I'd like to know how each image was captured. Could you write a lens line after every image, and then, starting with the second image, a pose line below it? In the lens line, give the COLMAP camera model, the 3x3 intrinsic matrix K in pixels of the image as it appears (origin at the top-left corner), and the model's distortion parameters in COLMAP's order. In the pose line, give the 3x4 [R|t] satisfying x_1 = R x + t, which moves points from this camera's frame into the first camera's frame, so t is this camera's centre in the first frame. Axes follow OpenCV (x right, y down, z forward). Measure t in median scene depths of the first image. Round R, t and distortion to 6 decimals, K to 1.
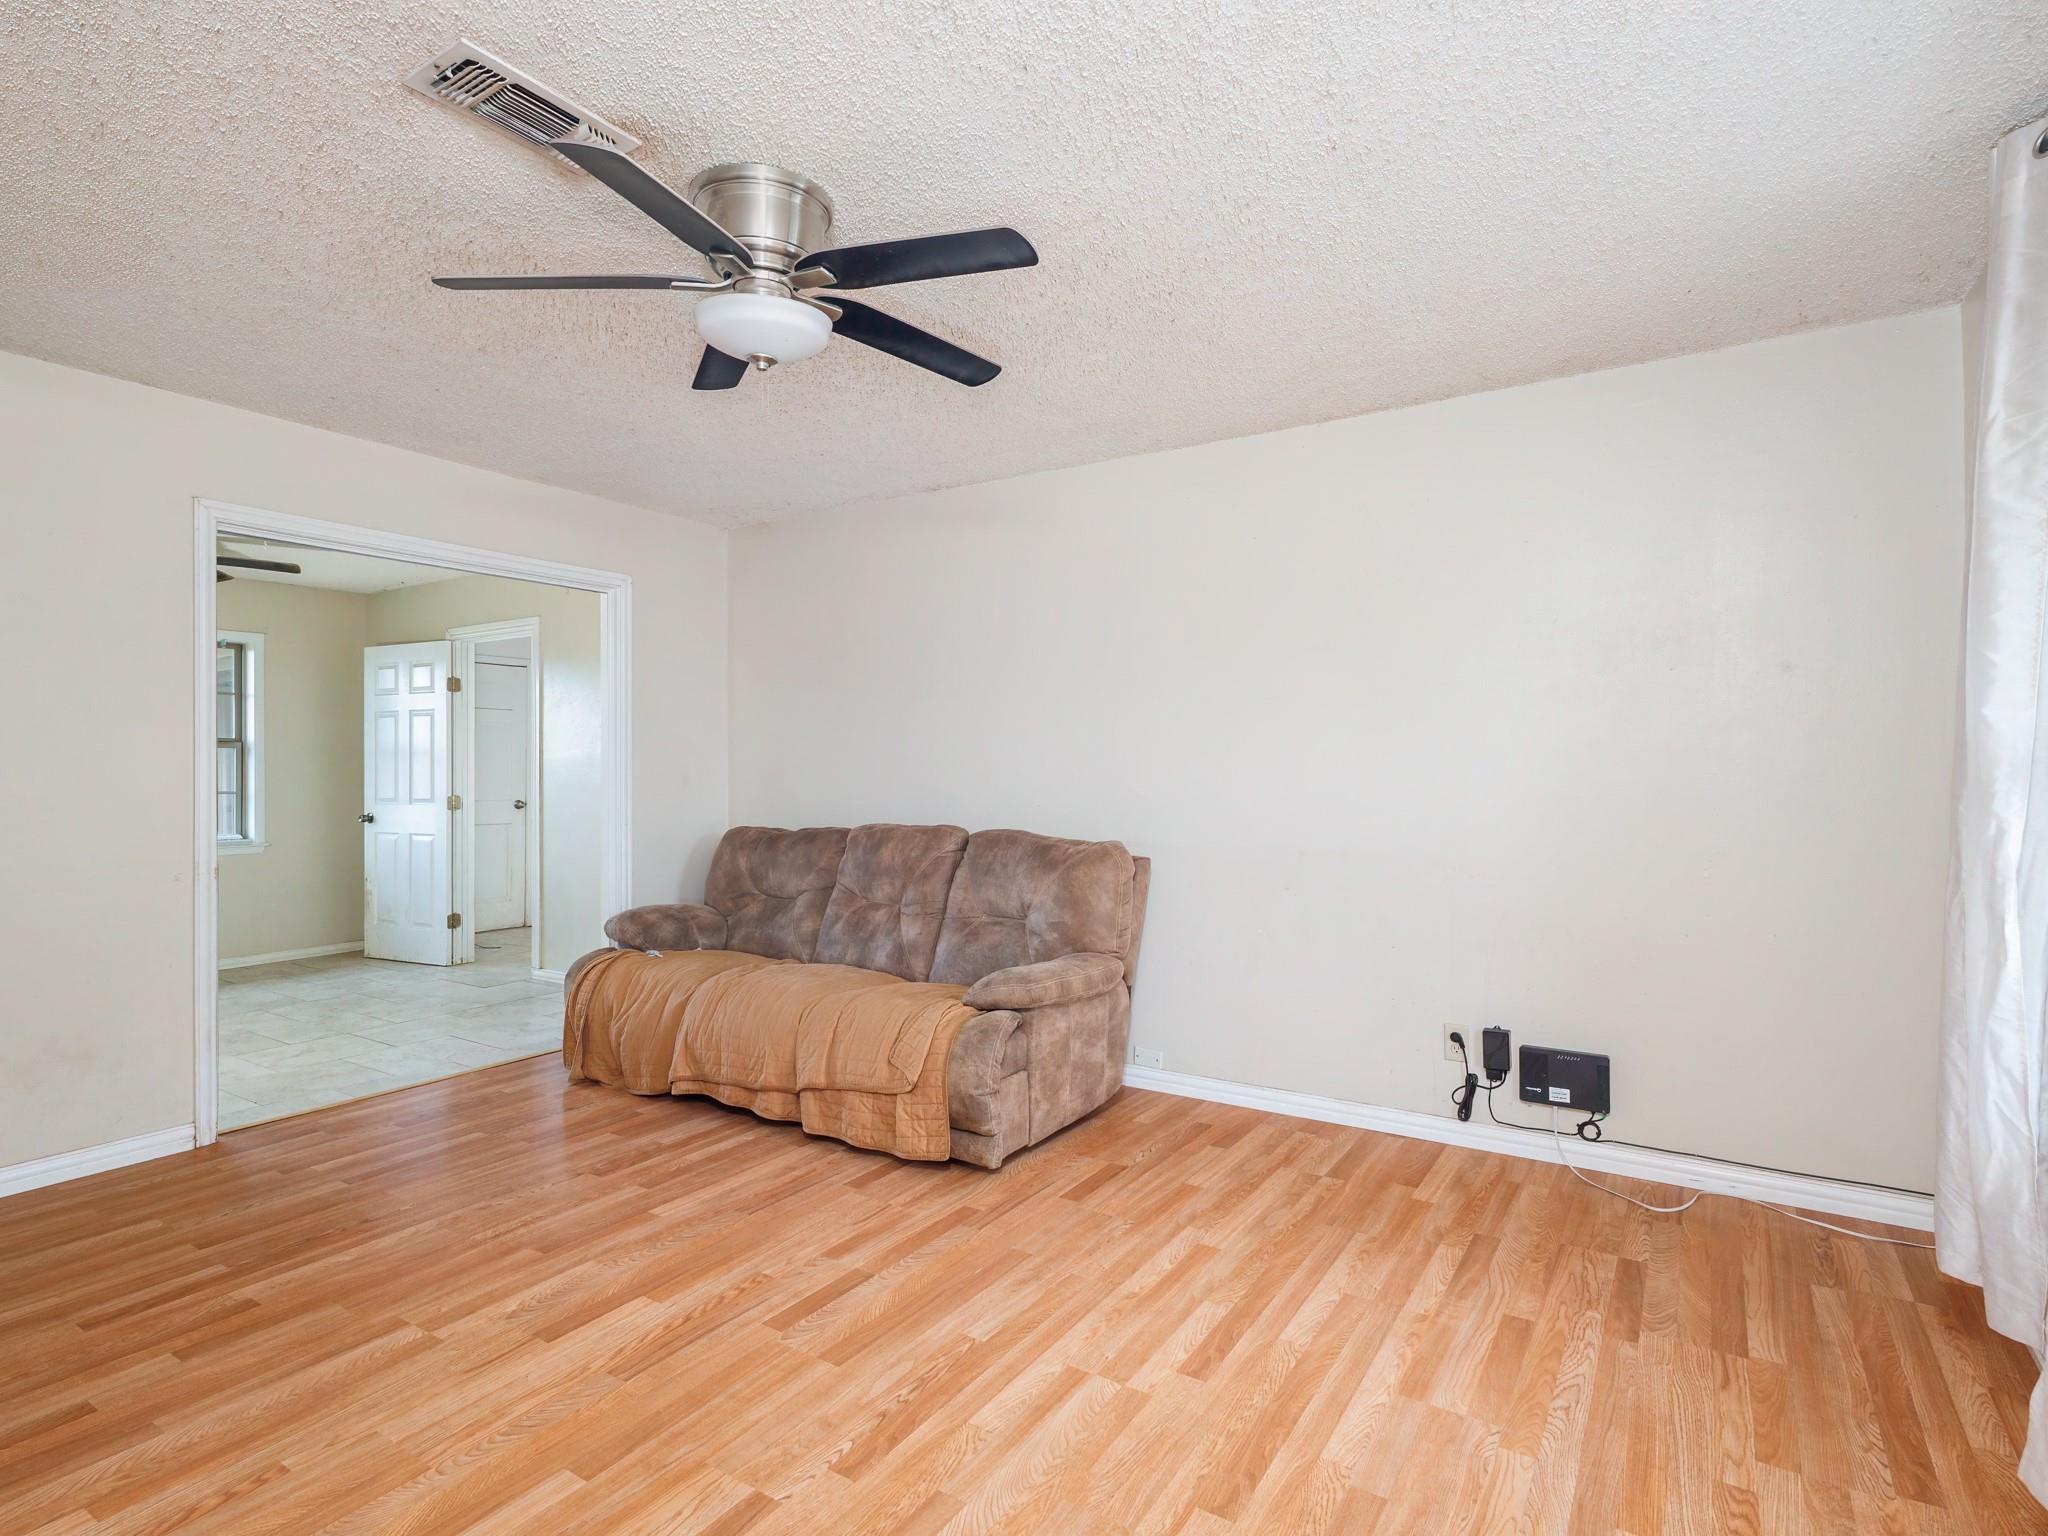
lens RADIAL K [[1054.1, 0, 1029.4], [0, 1054.1, 766.8], [0, 0, 1]] dist [0.012374, -0.001753]
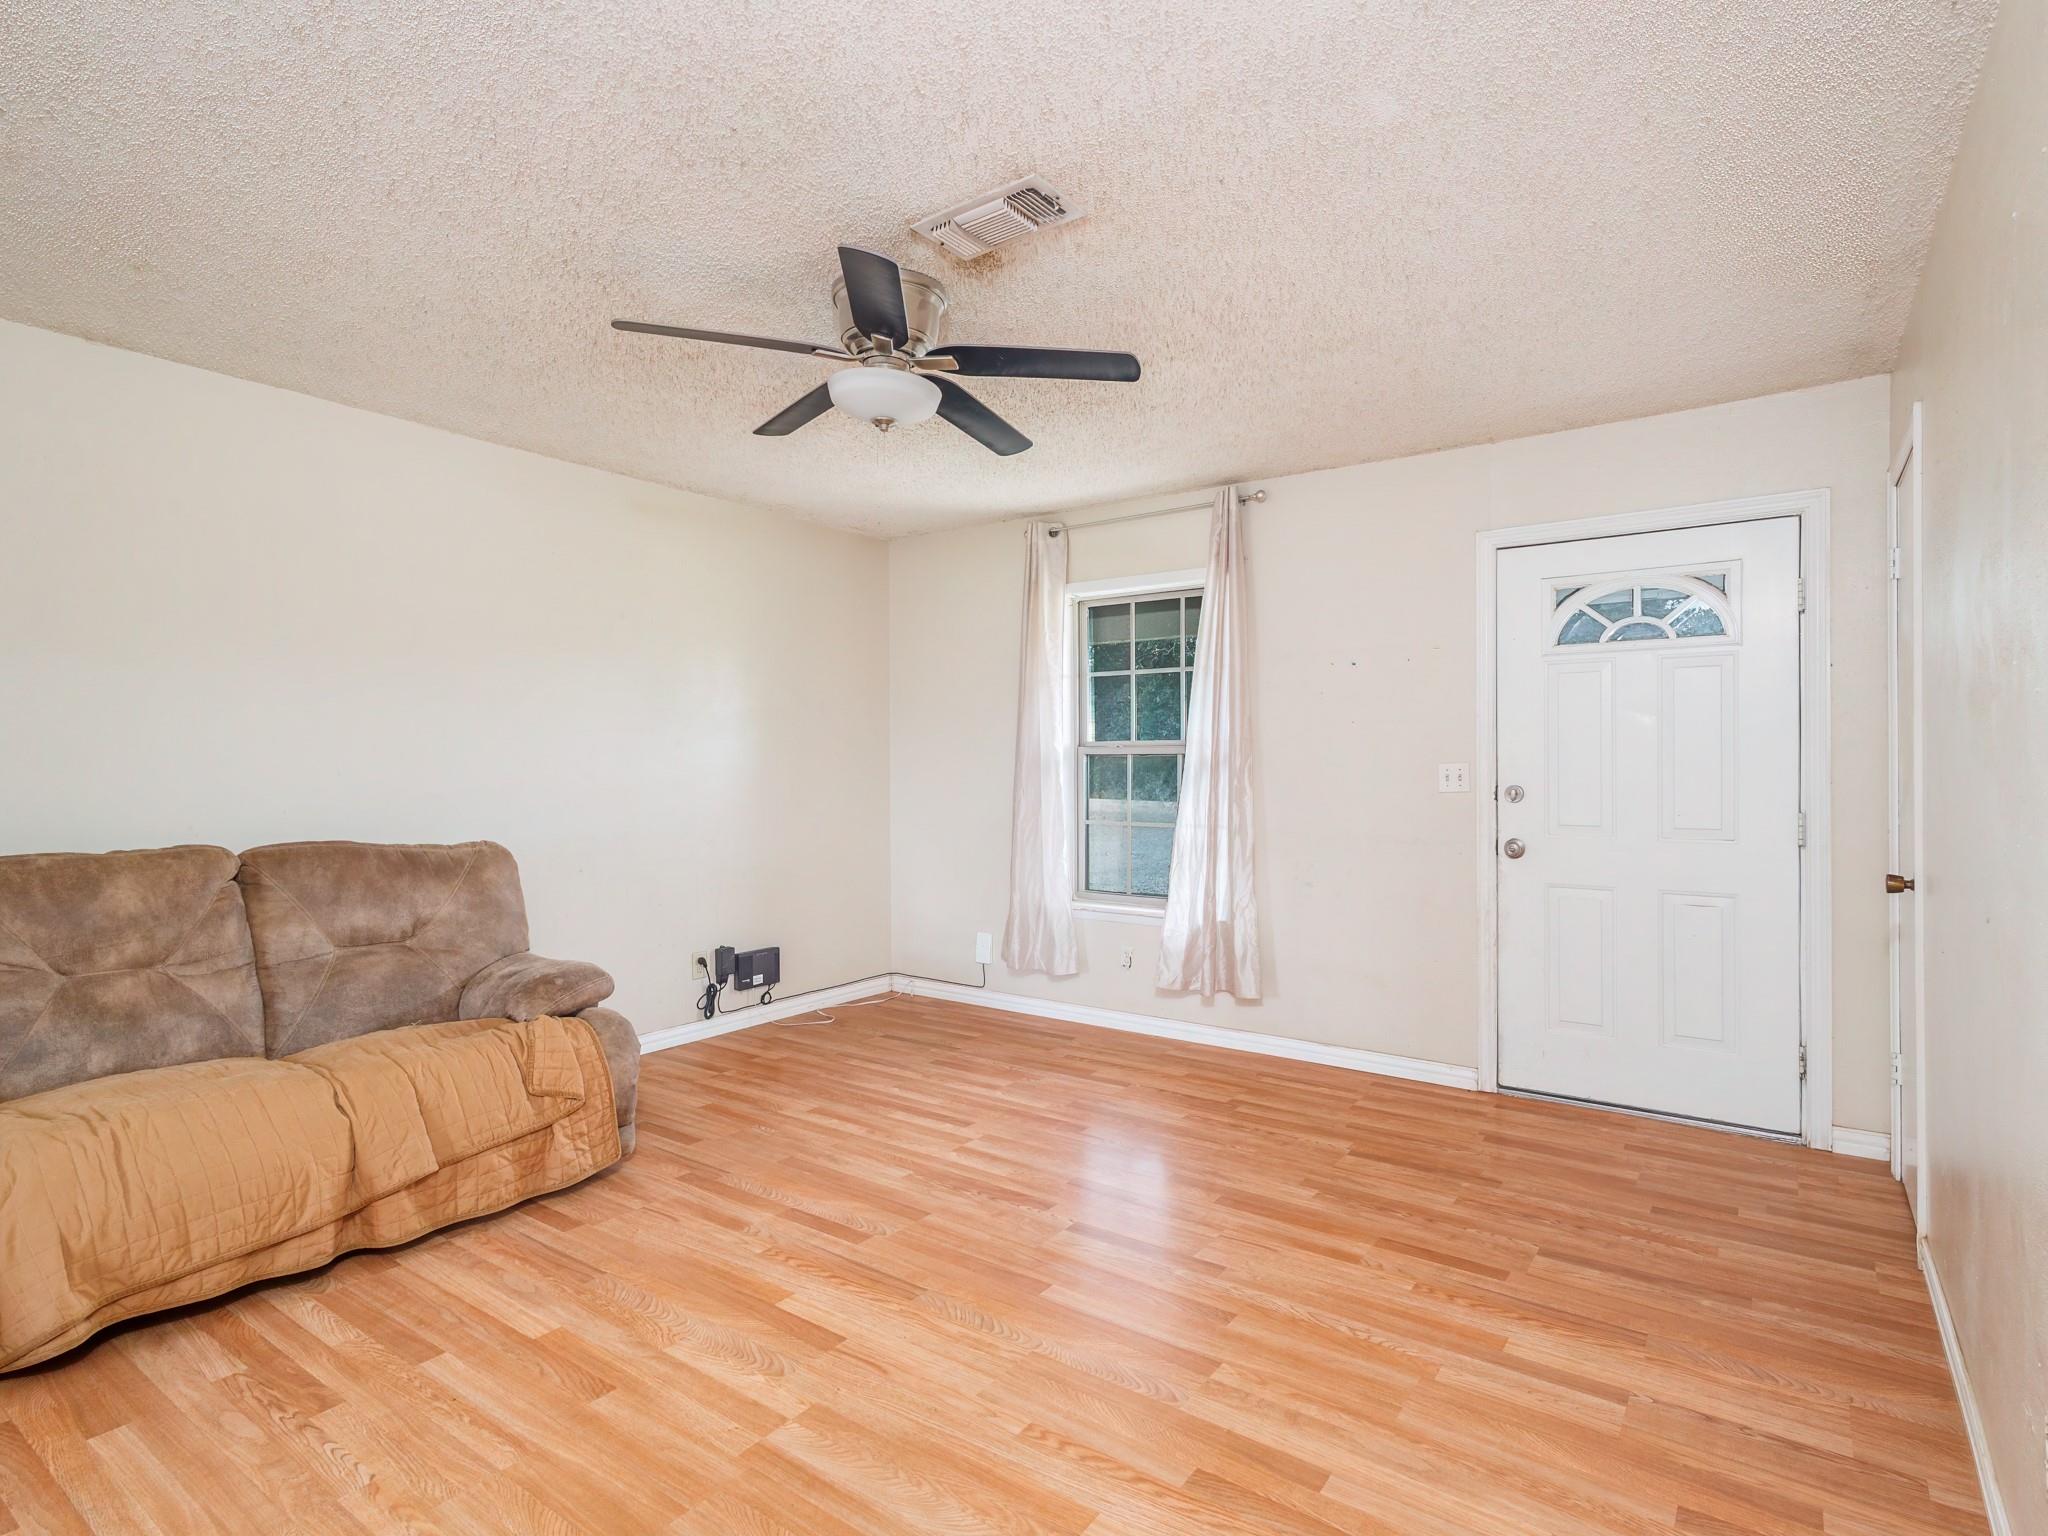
lens RADIAL K [[1054.1, 0, 1022.8], [0, 1054.1, 759.9], [0, 0, 1]] dist [0.012374, -0.001753]
pose [[0.052877, 0.005755, 0.998584, -1.217259], [-0.002506, 0.999981, -0.005630, 0.002506], [-0.998598, -0.002205, 0.052891, 0.659837]]
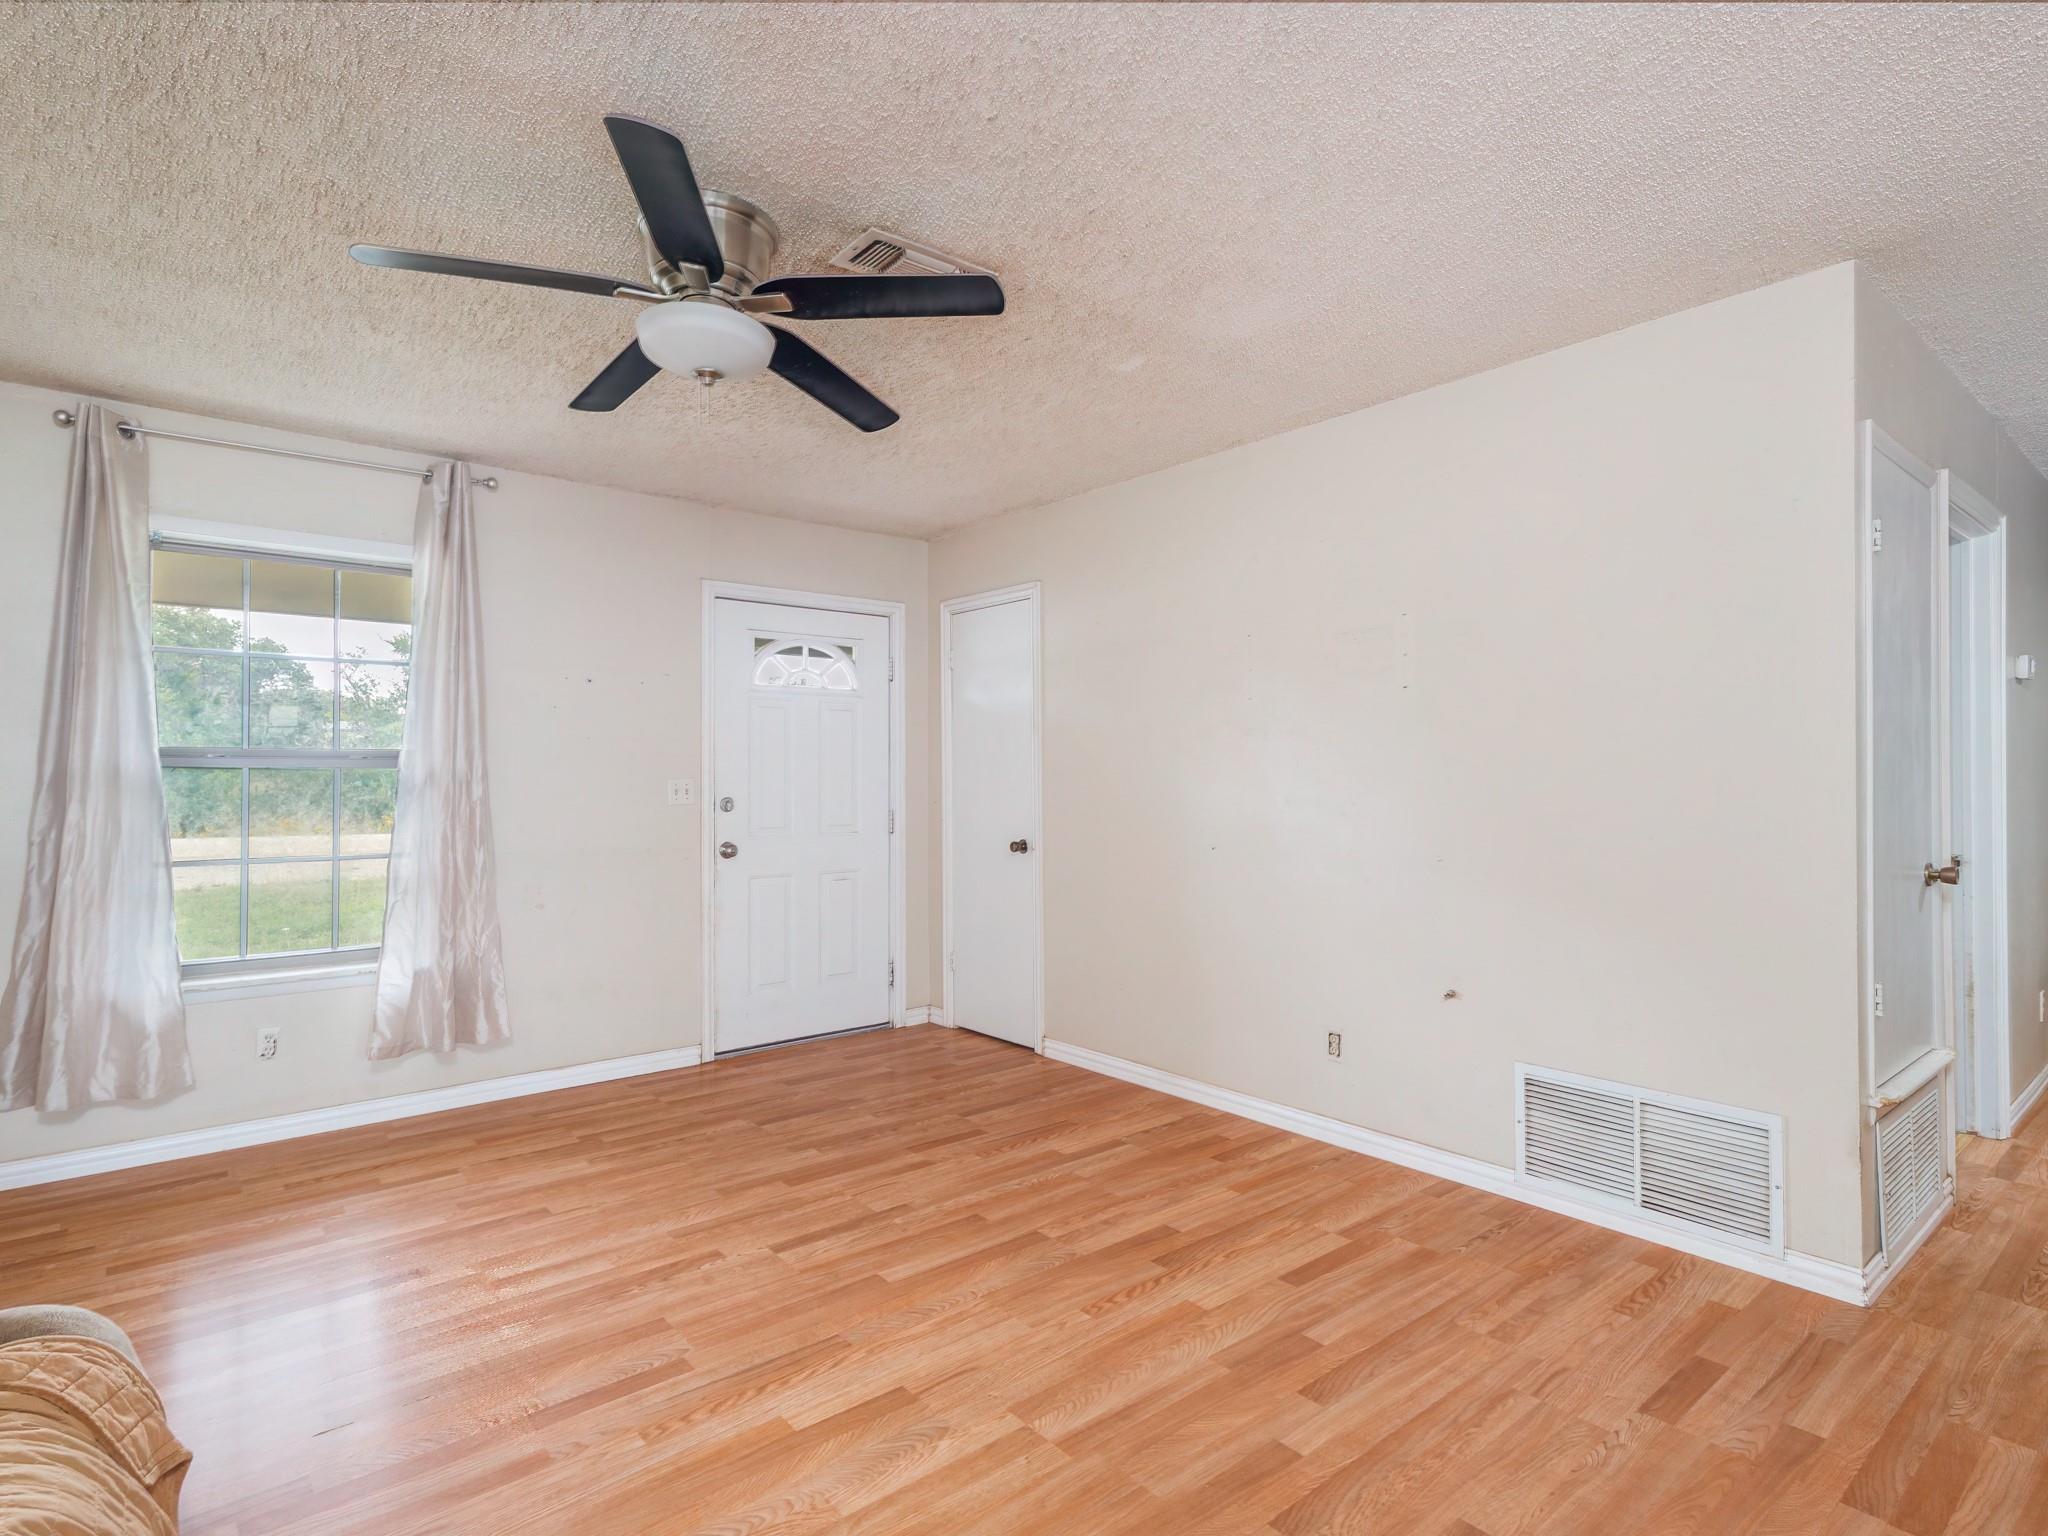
lens RADIAL K [[1054.1, 0, 1024.5], [0, 1054.1, 767.2], [0, 0, 1]] dist [0.012374, -0.001753]
pose [[-0.952893, 0.007347, 0.303216, -0.714361], [0.002873, 0.999880, -0.015201, 0.005704], [-0.303292, -0.013614, -0.952801, 1.578731]]
